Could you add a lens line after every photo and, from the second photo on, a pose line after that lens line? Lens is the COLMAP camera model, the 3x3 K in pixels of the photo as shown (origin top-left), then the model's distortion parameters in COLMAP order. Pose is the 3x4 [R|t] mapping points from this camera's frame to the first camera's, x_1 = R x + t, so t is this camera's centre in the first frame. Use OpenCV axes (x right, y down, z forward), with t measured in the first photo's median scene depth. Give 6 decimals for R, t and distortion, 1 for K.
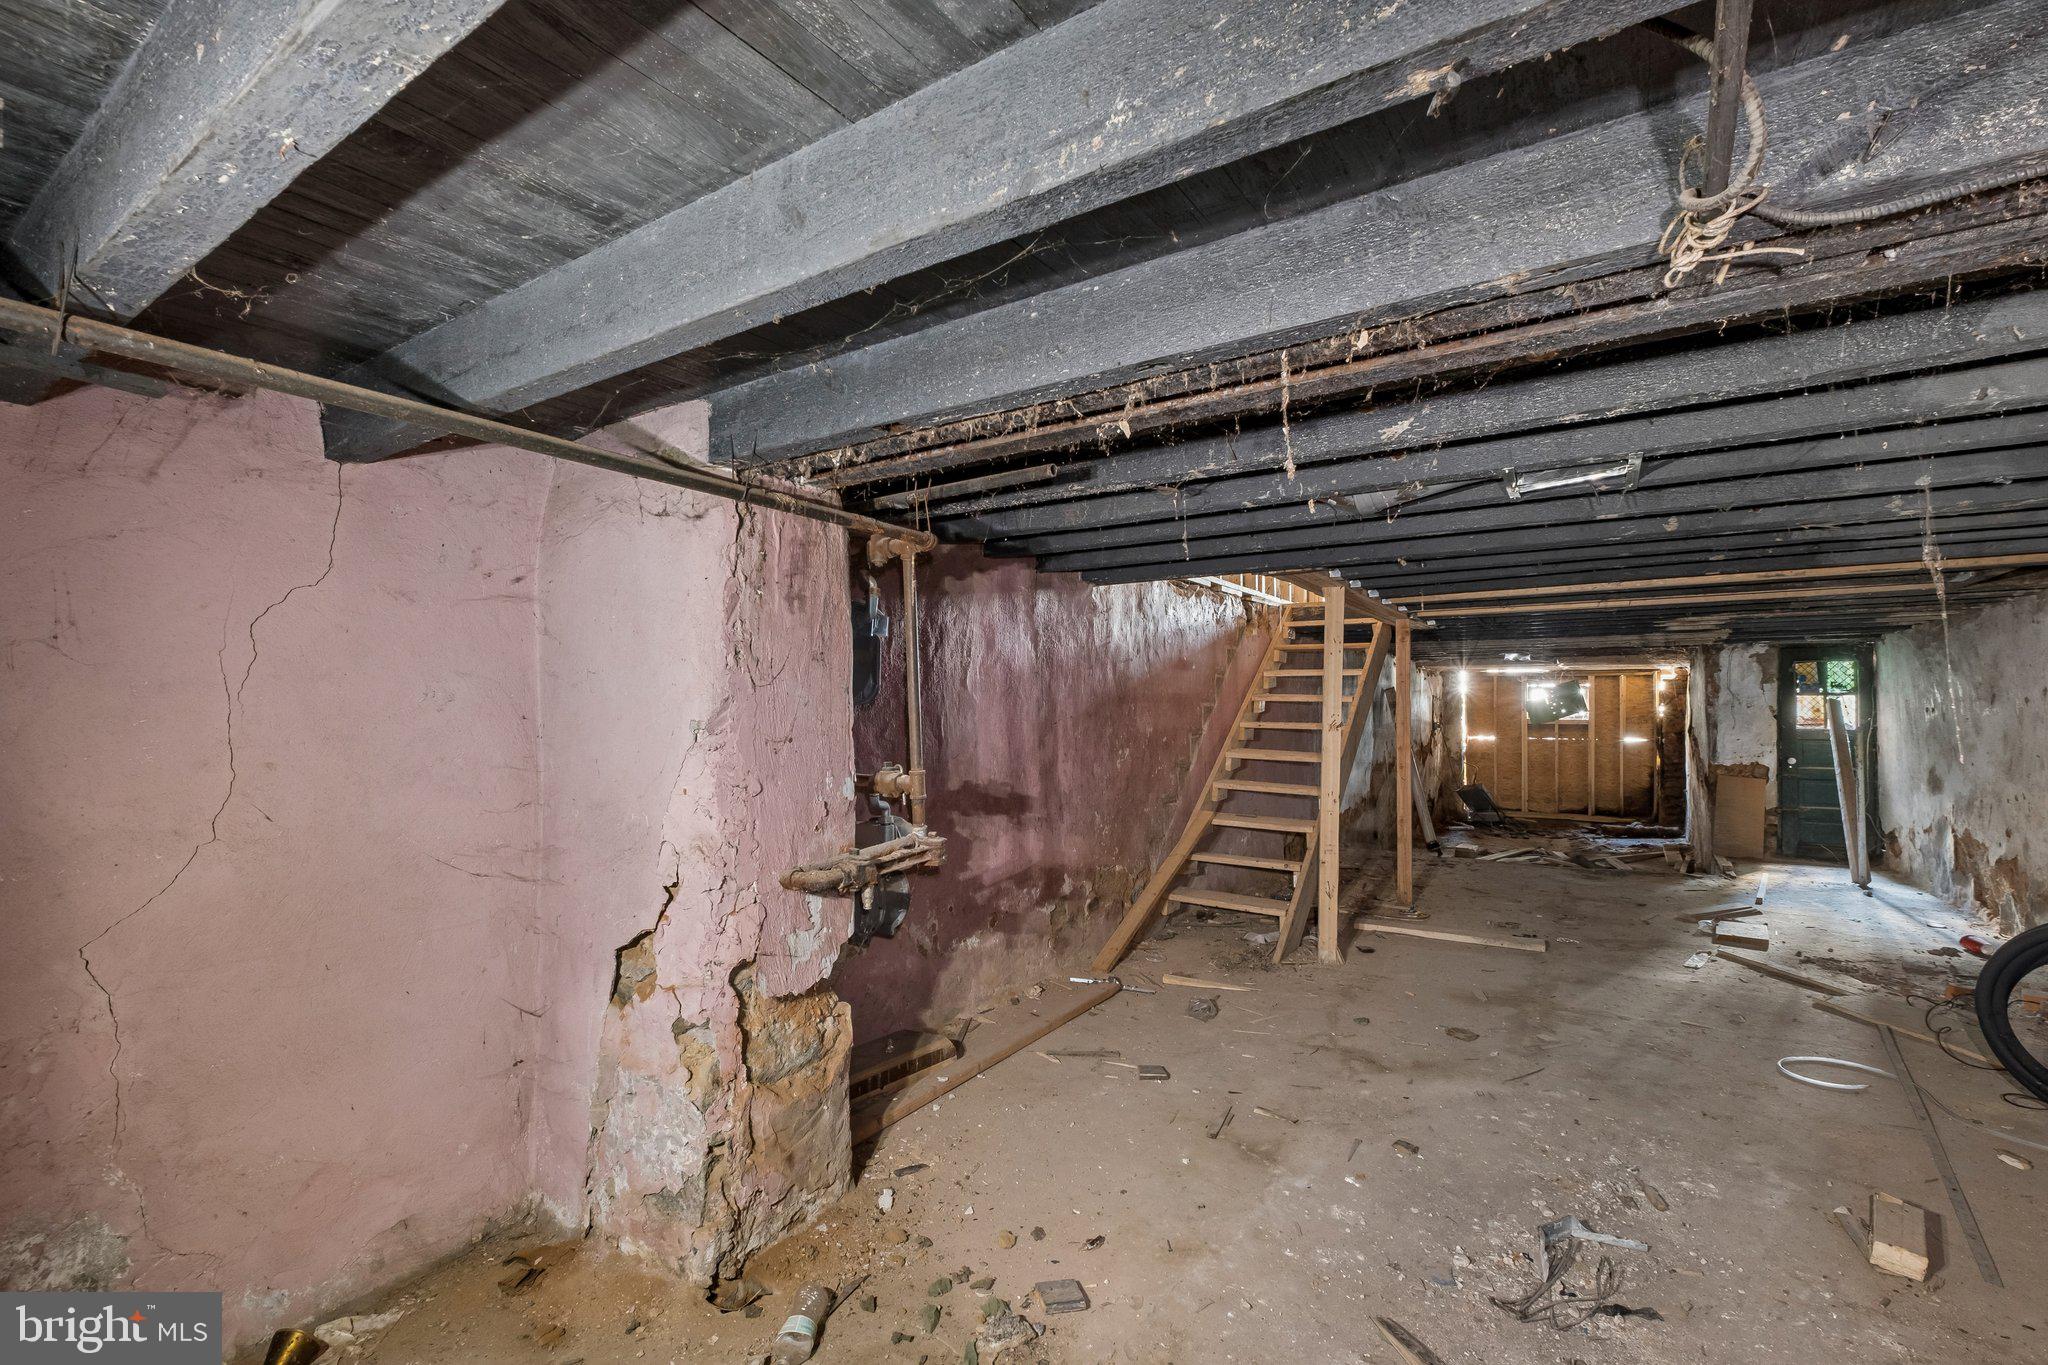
lens RADIAL K [[909.4, 0, 1023.2], [0, 909.4, 690.5], [0, 0, 1]] dist [-0.001253, 0.000517]
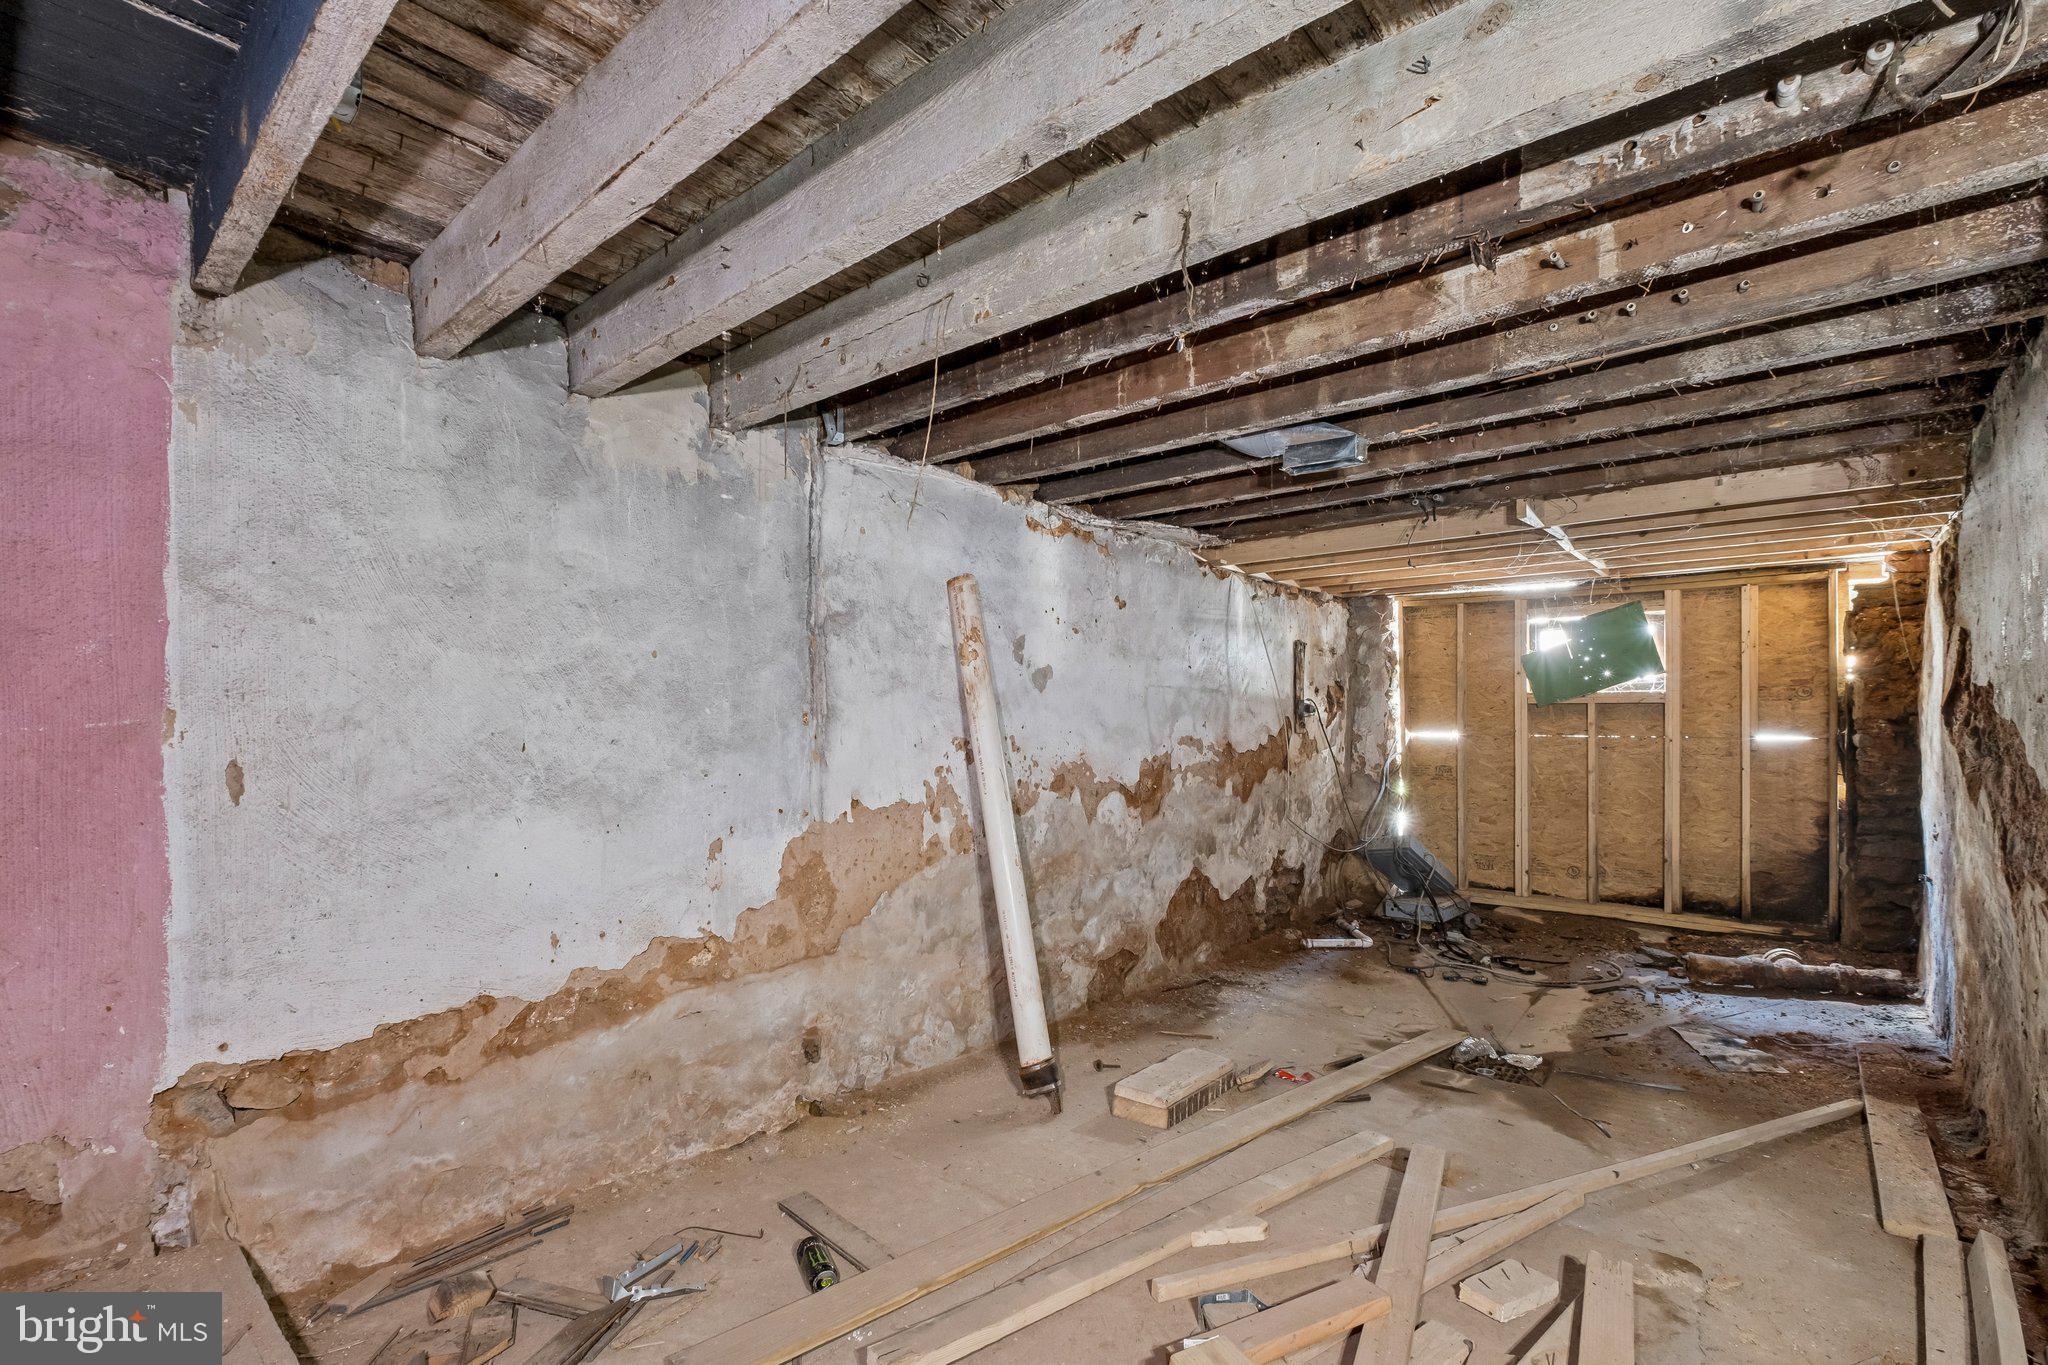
lens RADIAL K [[909.4, 0, 1023.4], [0, 909.4, 699.5], [0, 0, 1]] dist [-0.001253, 0.000517]
pose [[0.991271, -0.006715, -0.131669, 0.371512], [0.007463, 0.999959, 0.005188, 0.030901], [0.131628, -0.006126, 0.991280, 0.523447]]
